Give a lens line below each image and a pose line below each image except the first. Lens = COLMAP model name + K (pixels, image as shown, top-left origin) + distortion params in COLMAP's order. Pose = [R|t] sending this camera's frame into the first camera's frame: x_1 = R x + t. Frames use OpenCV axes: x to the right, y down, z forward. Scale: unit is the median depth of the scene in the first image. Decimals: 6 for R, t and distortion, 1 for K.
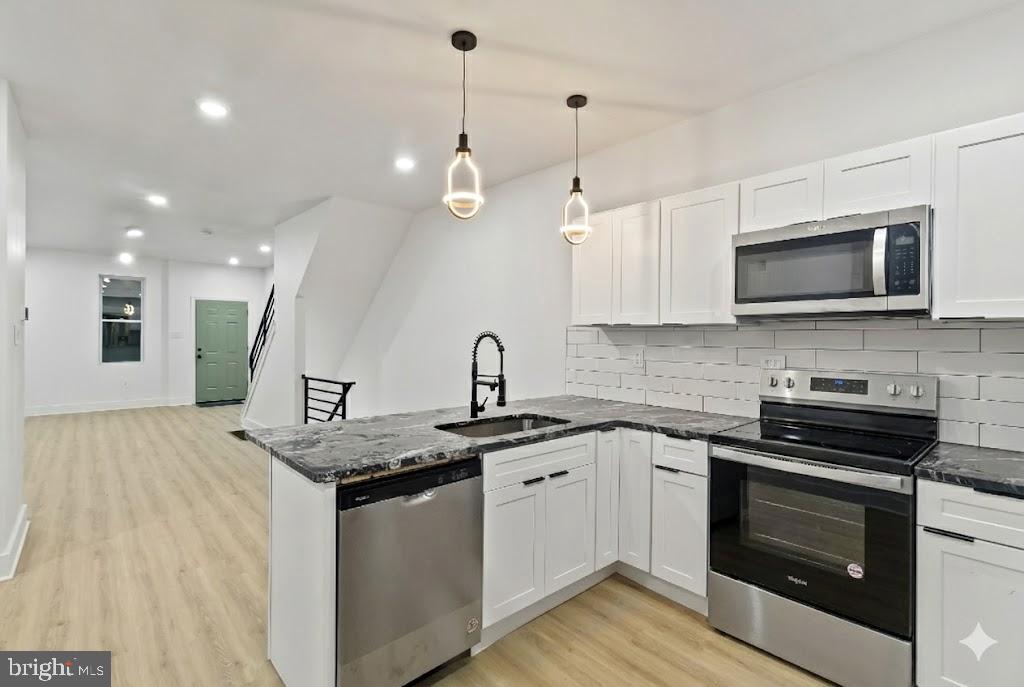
lens RADIAL K [[463.5, 0, 515.6], [0, 463.5, 335.2], [0, 0, 1]] dist [0.003201, -0.000087]
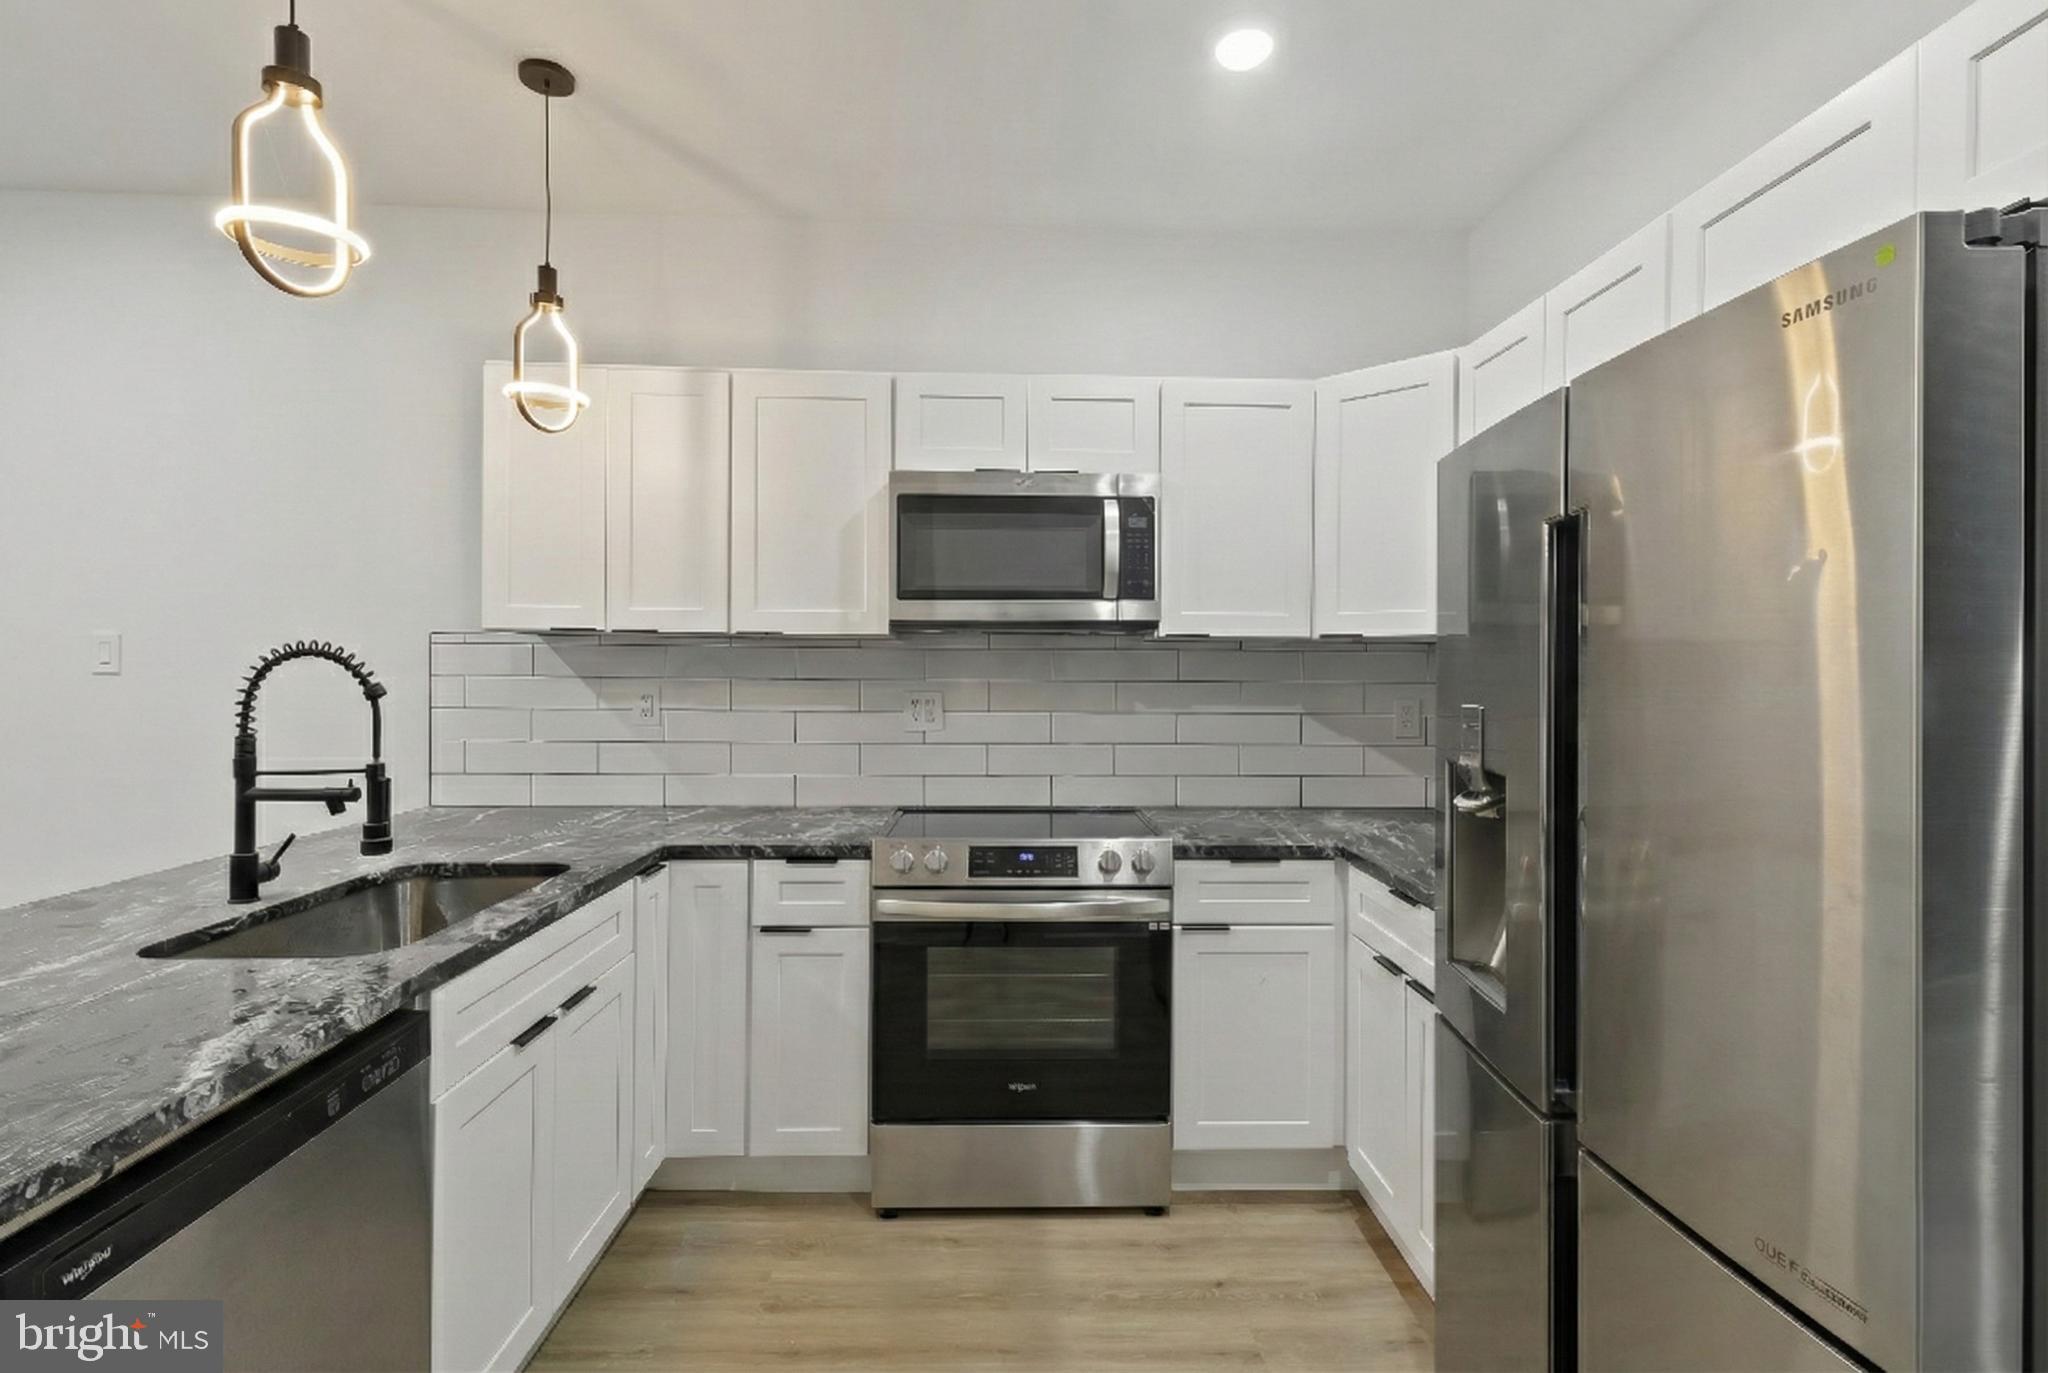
lens RADIAL K [[939.2, 0, 1019.4], [0, 939.2, 669.8], [0, 0, 1]] dist [-0.000217, 0.000031]
pose [[0.654113, -0.004272, 0.756385, -0.249113], [-0.006910, 0.999909, 0.011623, 0.001093], [-0.756365, -0.012829, 0.654024, 0.161564]]
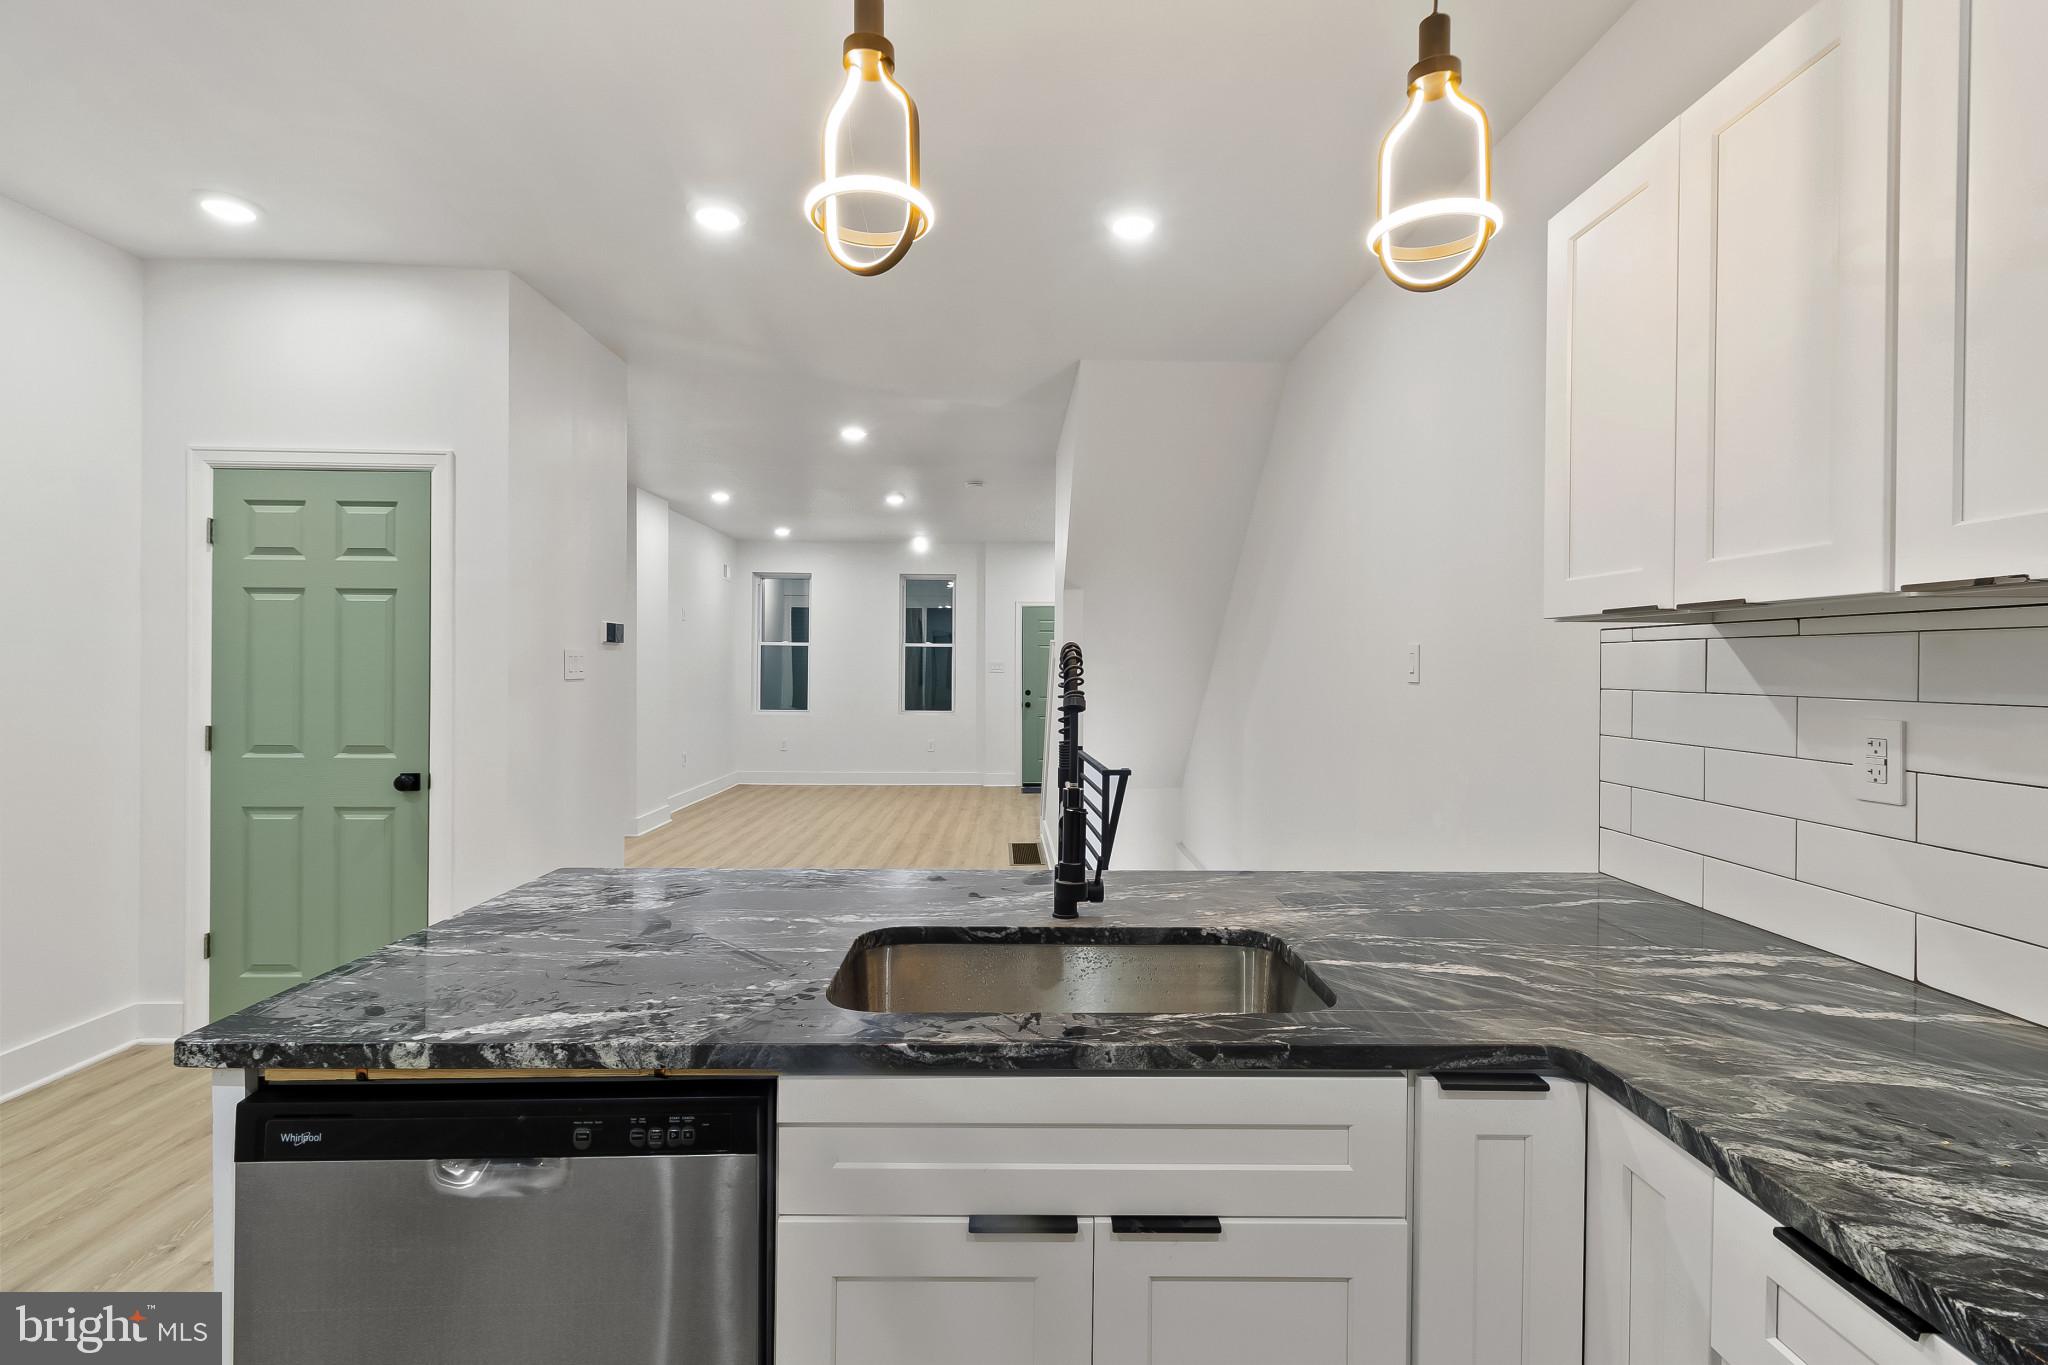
lens RADIAL K [[926.9, 0, 1031.3], [0, 926.9, 665.9], [0, 0, 1]] dist [0.003201, -0.000087]
pose [[0.753448, -0.005148, -0.657488, 0.328239], [0.003225, 0.999986, -0.004134, 0.009801], [0.657500, 0.000994, 0.753454, 0.540664]]
